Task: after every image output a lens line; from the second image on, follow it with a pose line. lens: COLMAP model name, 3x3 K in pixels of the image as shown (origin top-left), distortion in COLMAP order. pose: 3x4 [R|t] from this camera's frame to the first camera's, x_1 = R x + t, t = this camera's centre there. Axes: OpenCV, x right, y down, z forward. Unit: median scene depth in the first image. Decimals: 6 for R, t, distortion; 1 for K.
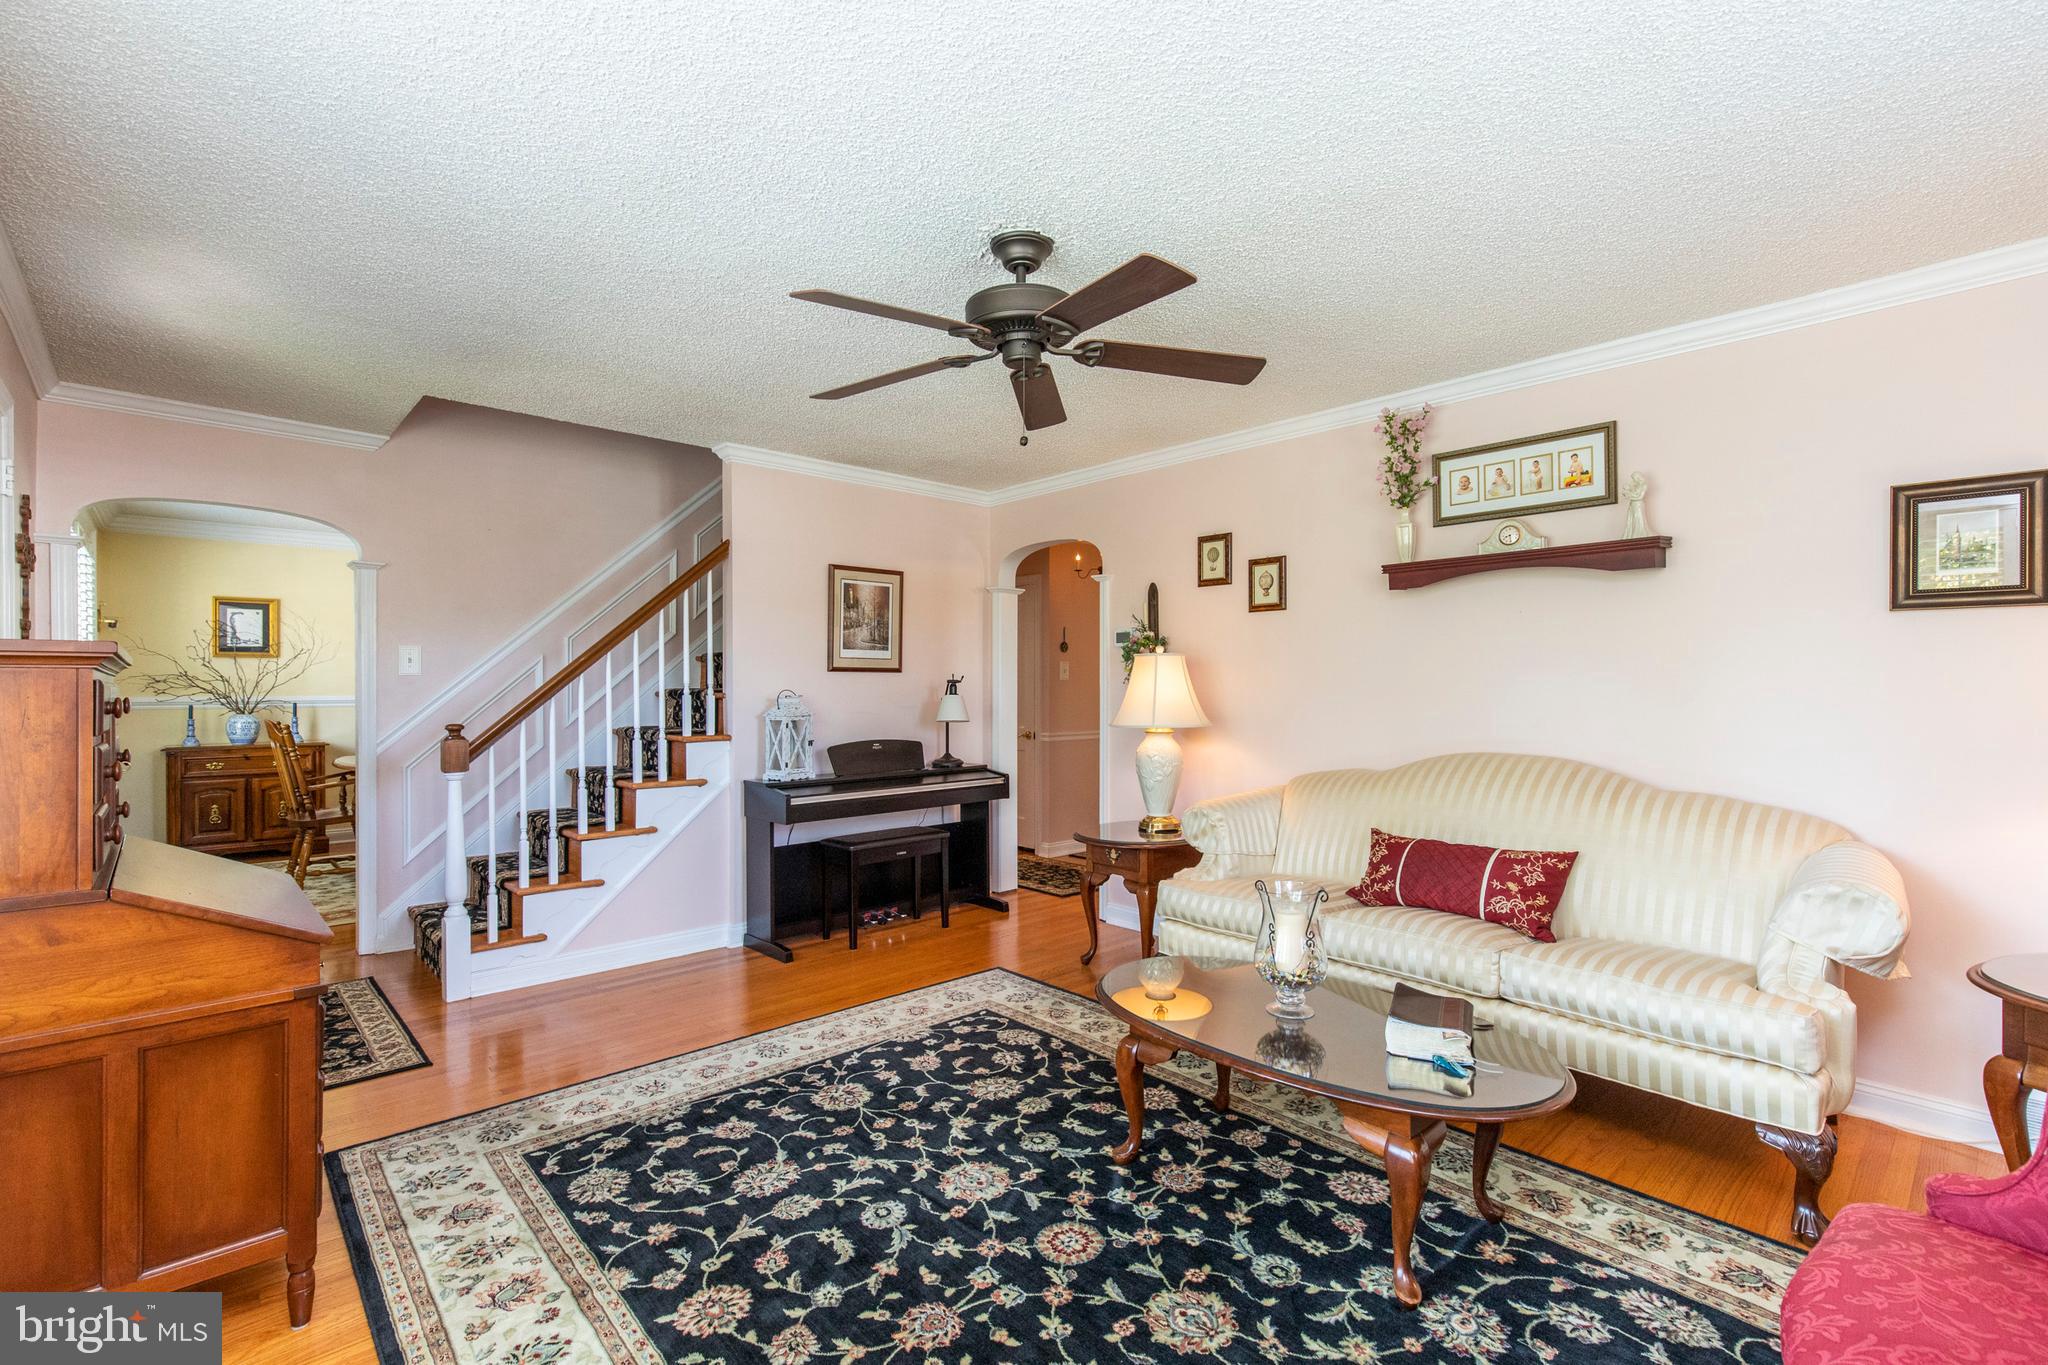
lens RADIAL K [[917.2, 0, 1028.2], [0, 917.2, 678.9], [0, 0, 1]] dist [0.008341, -0.002225]
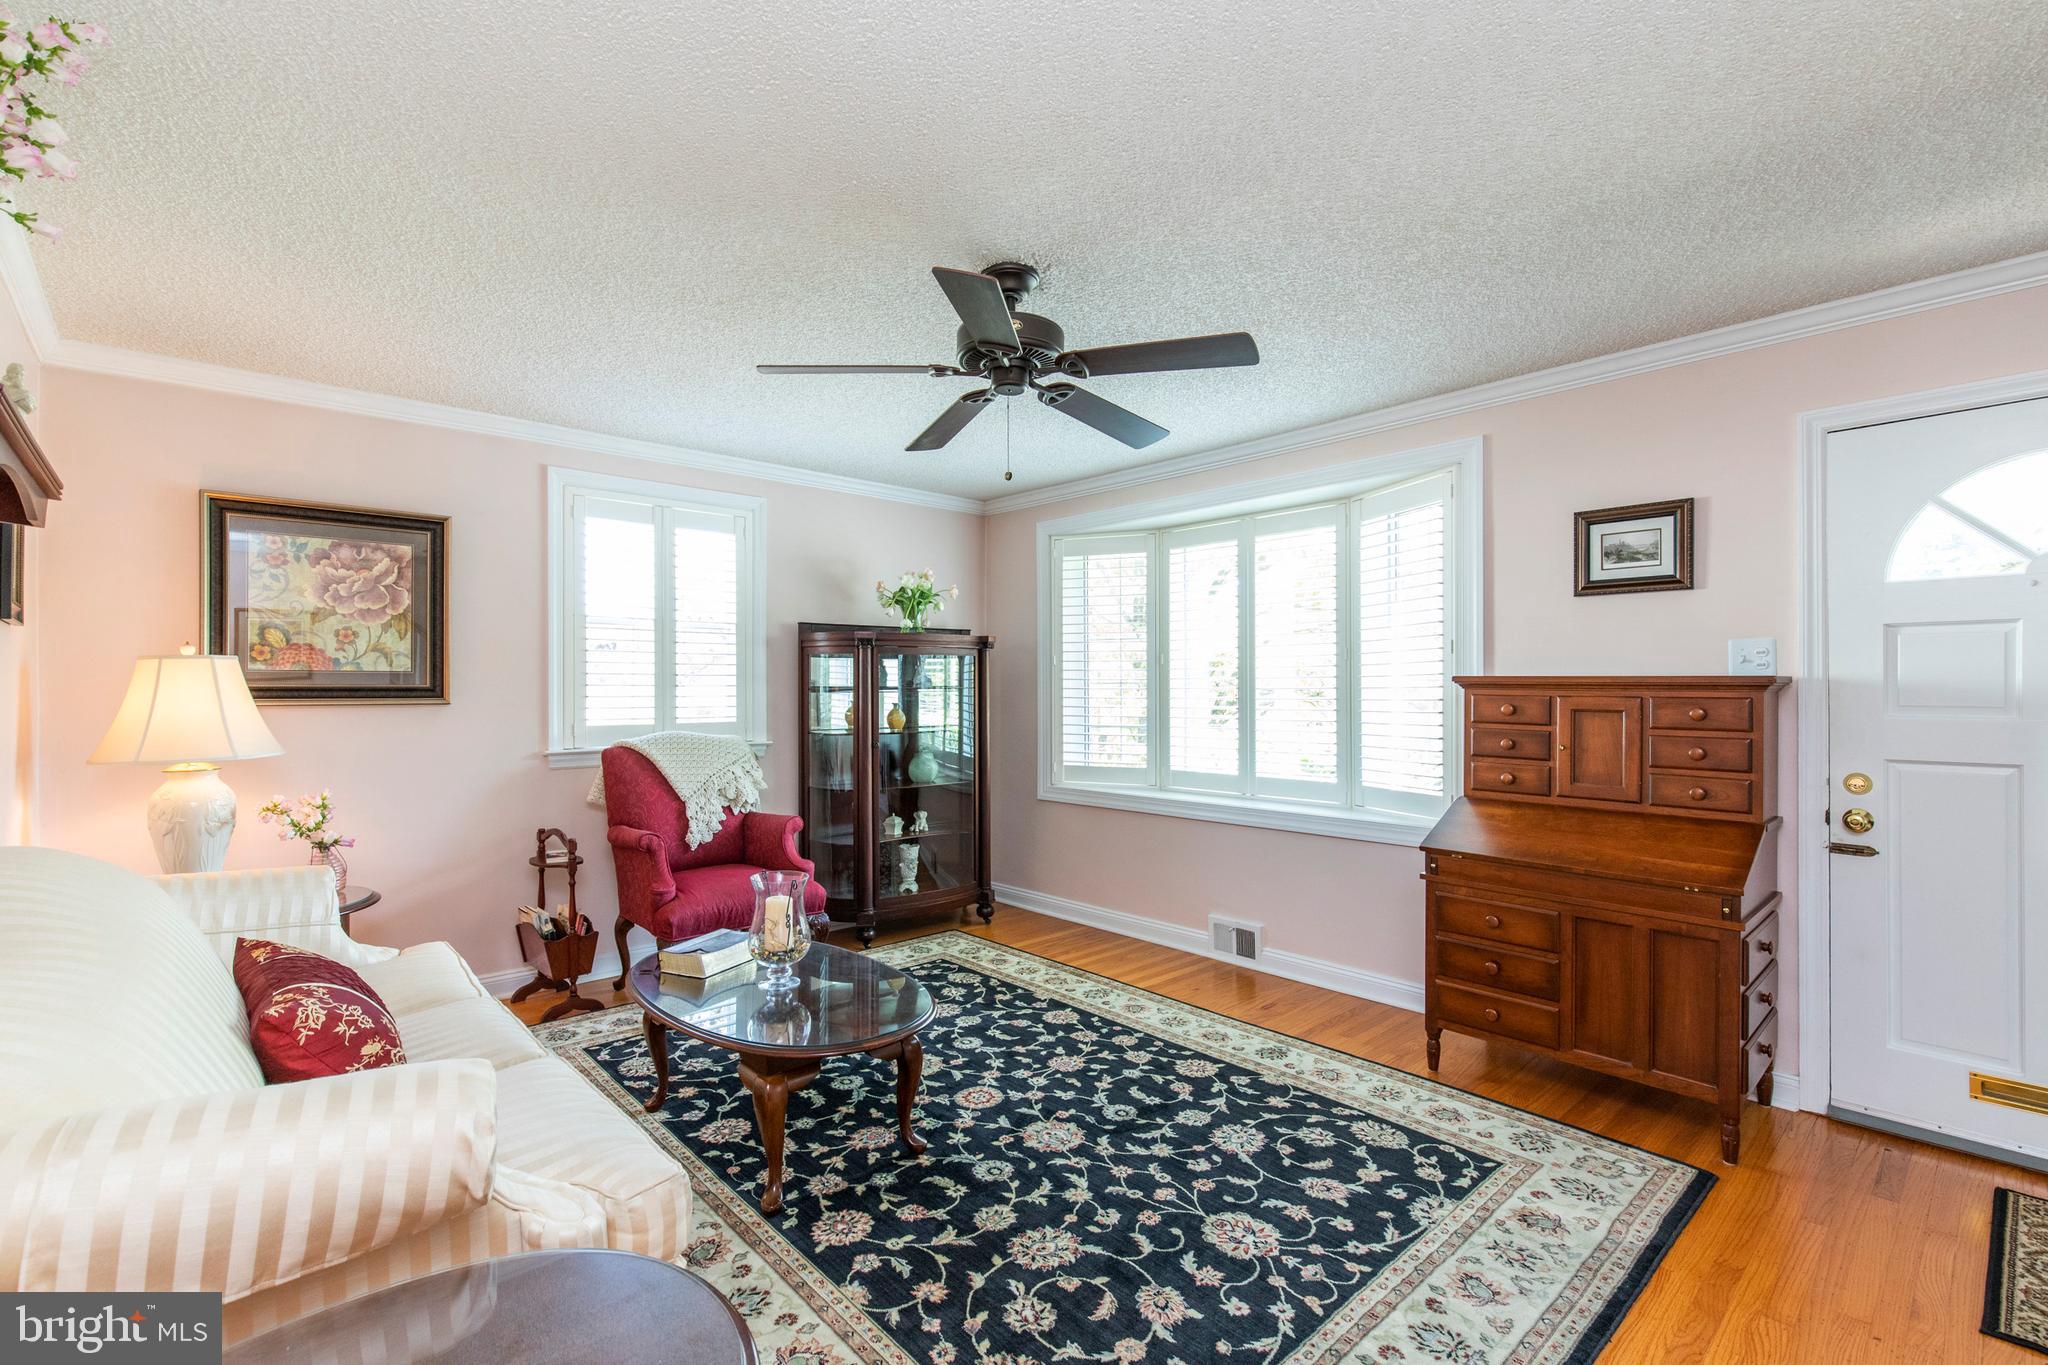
lens RADIAL K [[917.2, 0, 1015.8], [0, 917.2, 686.9], [0, 0, 1]] dist [0.008341, -0.002225]
pose [[-0.999888, 0.002168, 0.014820, -0.027416], [0.002040, 0.999960, -0.008671, -0.001648], [-0.014838, -0.008639, -0.999853, 1.999802]]
